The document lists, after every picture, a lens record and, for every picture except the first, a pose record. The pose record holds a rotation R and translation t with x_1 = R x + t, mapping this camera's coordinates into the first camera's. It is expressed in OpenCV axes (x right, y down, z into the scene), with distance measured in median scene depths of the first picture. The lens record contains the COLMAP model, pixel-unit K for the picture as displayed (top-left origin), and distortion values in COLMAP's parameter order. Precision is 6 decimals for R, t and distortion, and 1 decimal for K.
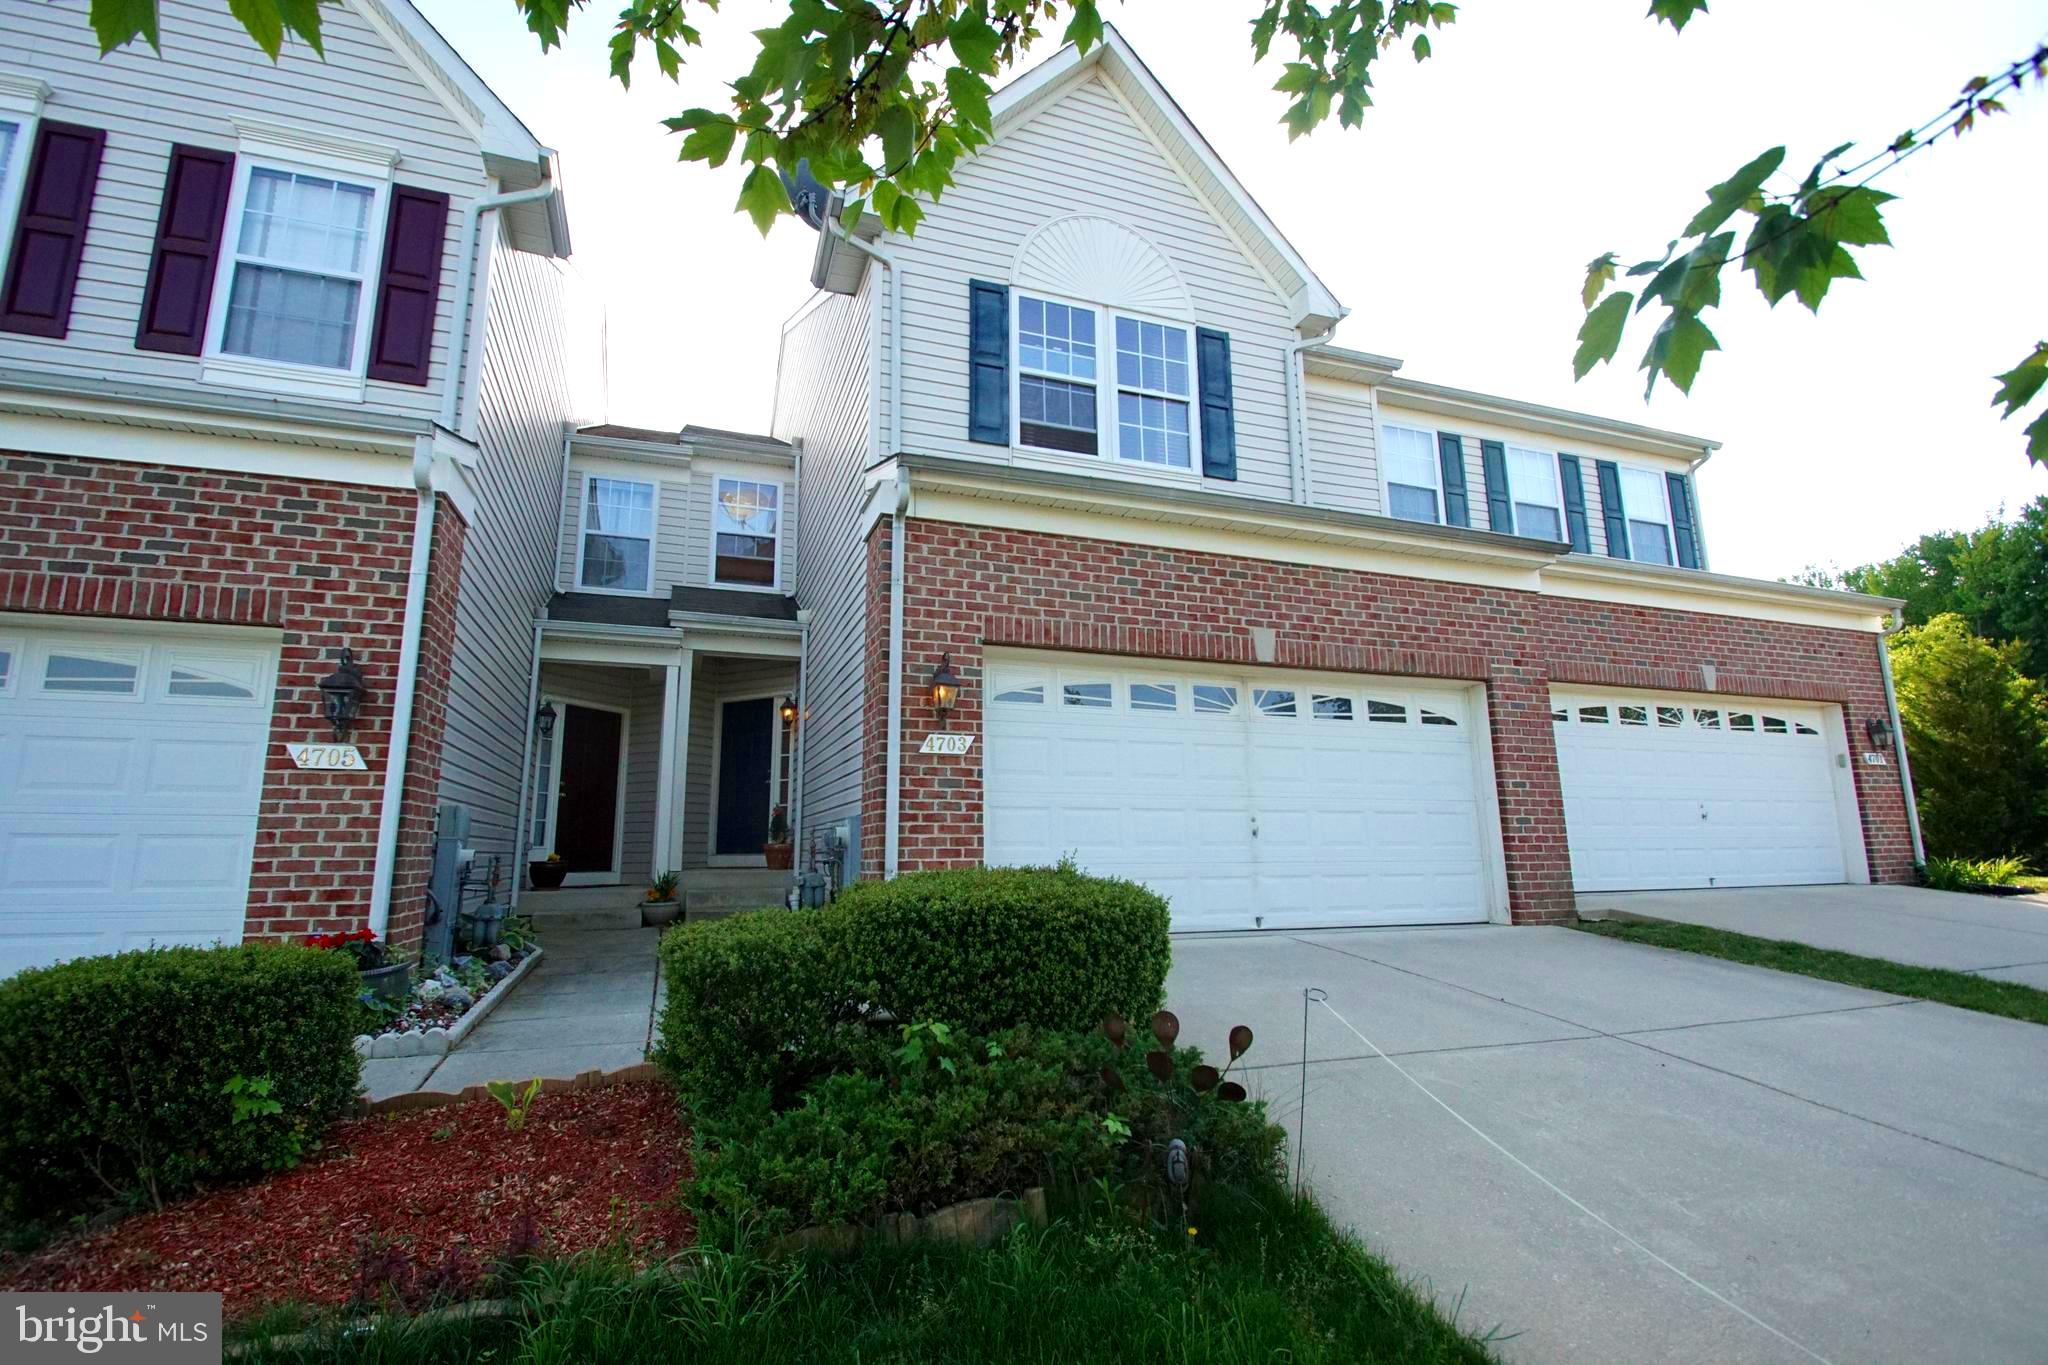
lens RADIAL K [[910.0, 0, 1020.7], [0, 910.0, 686.3], [0, 0, 1]] dist [0.005191, -0.012240]
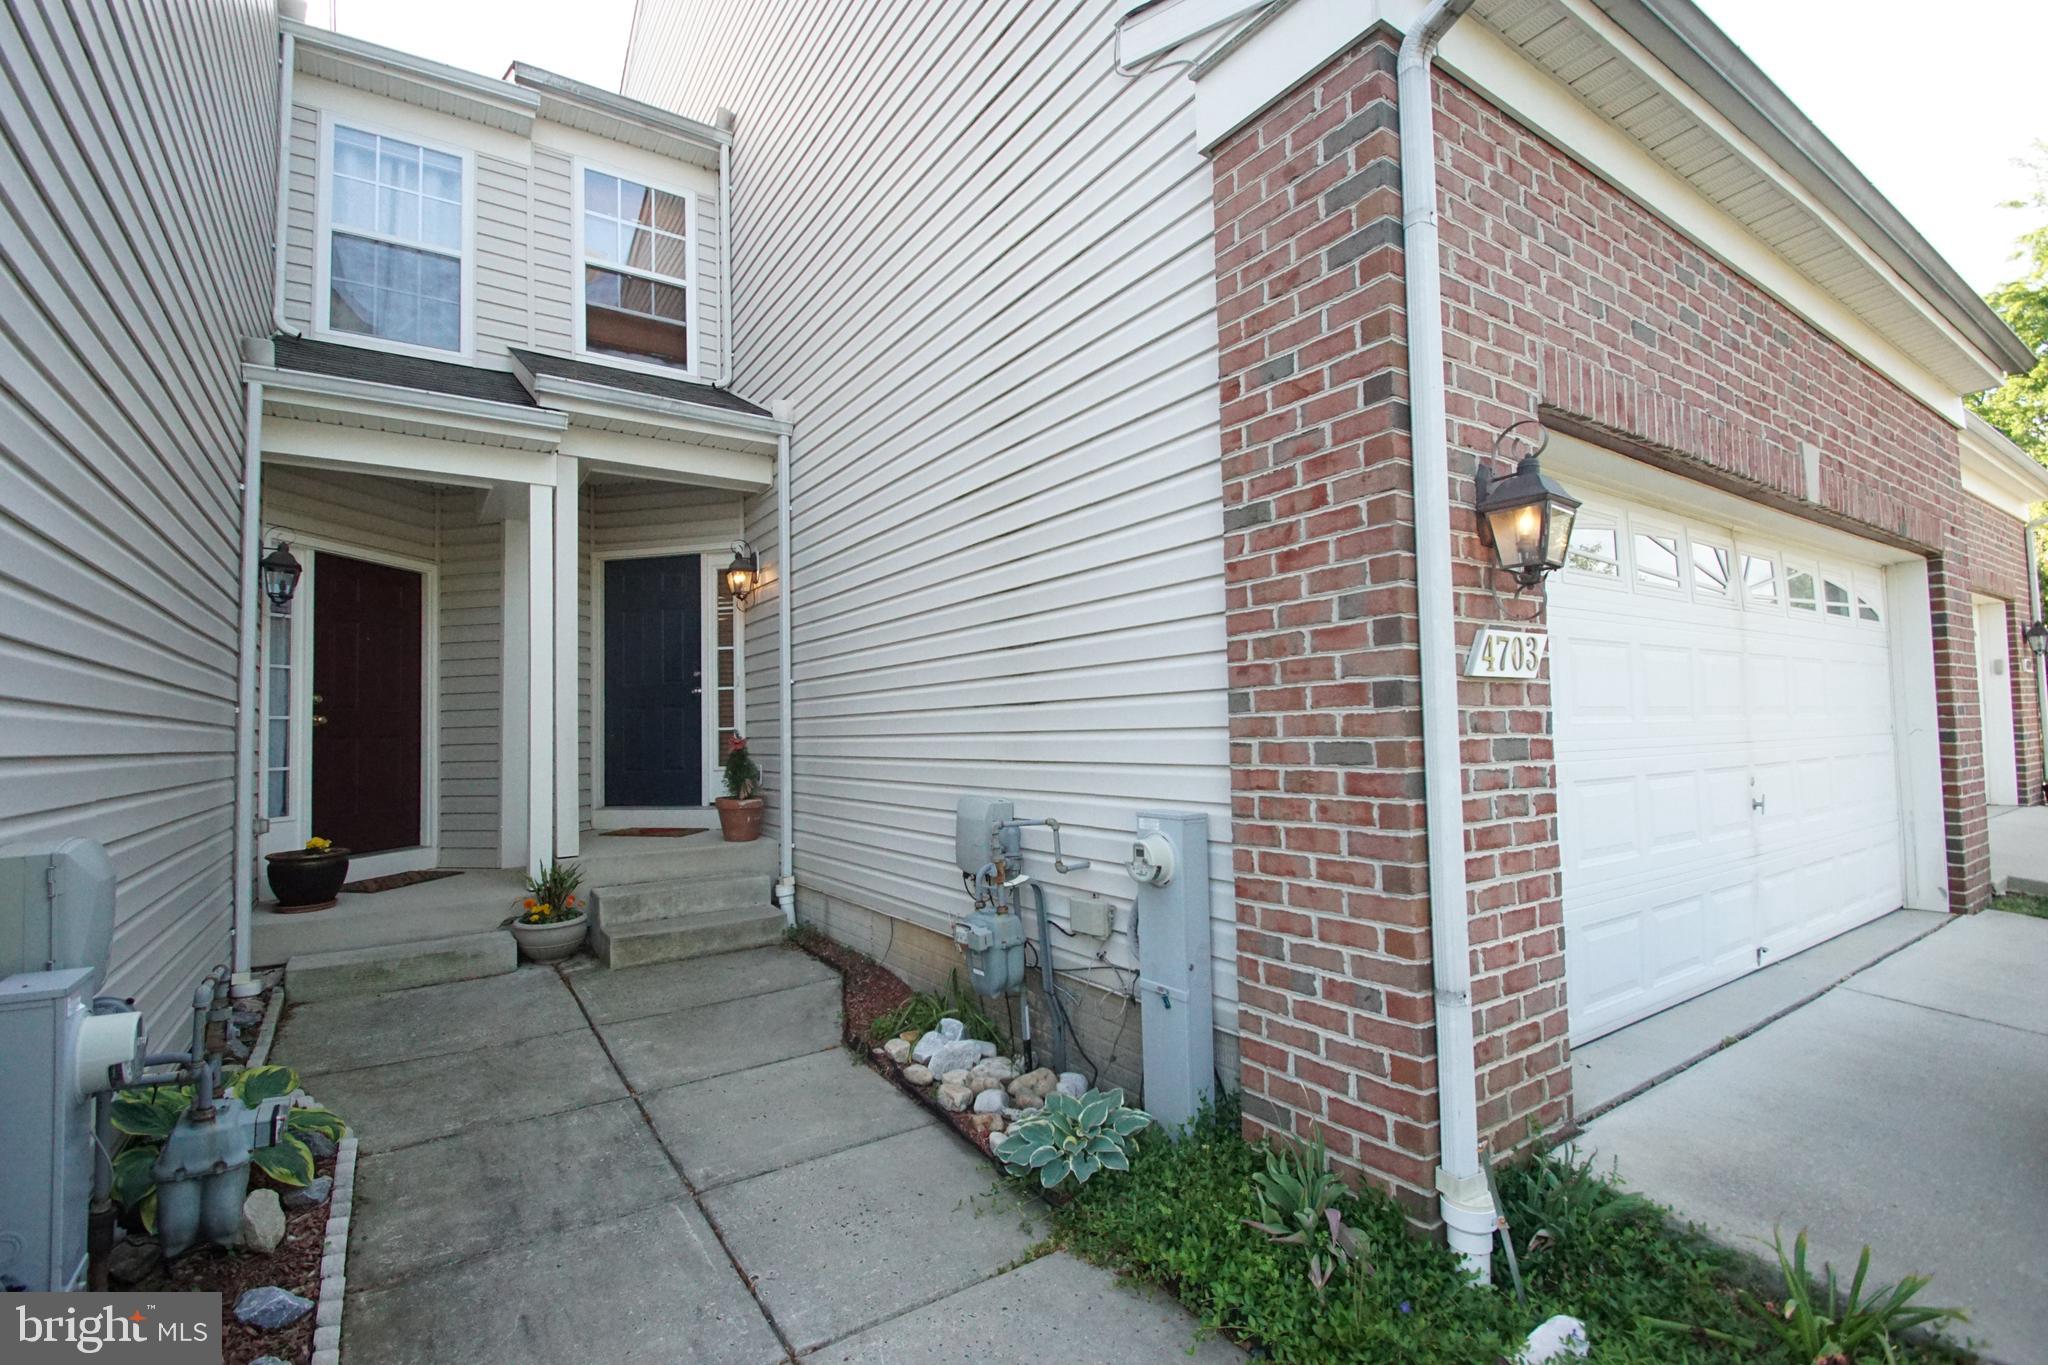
lens RADIAL K [[910.0, 0, 1018.3], [0, 910.0, 686.7], [0, 0, 1]] dist [0.005191, -0.012240]
pose [[0.971765, -0.000668, 0.235948, -0.228251], [-0.029912, 0.991580, 0.125997, 0.019317], [-0.234046, -0.129497, 0.963563, 0.386622]]
